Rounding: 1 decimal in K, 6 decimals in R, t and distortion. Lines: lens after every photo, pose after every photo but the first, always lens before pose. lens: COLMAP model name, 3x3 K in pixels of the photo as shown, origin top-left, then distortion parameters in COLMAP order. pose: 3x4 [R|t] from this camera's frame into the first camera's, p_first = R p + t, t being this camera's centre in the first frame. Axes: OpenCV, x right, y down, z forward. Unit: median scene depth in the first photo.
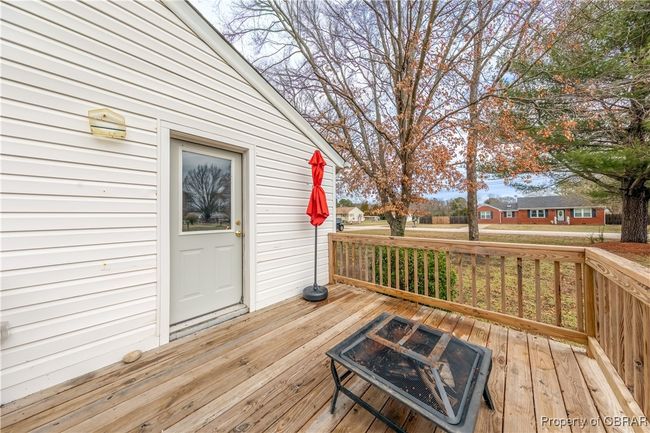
lens RADIAL K [[206.2, 0, 327.7], [0, 206.2, 217.3], [0, 0, 1]] dist [0.006514, -0.000080]
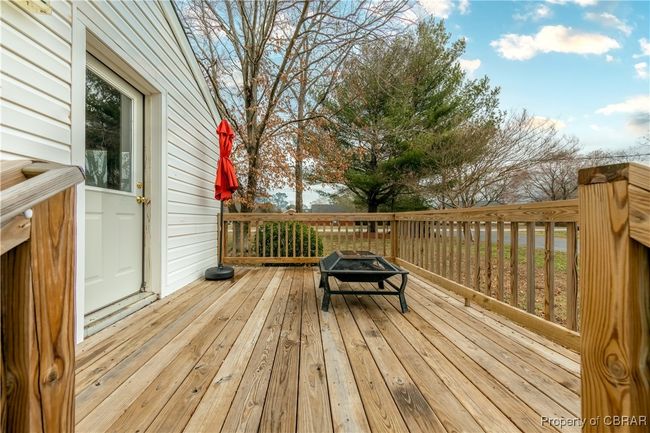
lens RADIAL K [[220.5, 0, 318.5], [0, 220.5, 215.1], [0, 0, 1]] dist [0.000683, 0.000142]
pose [[0.739415, 0.010646, 0.673166, -0.494370], [-0.006309, 0.999941, -0.008884, 0.139228], [-0.673220, 0.002322, 0.739438, -0.039724]]
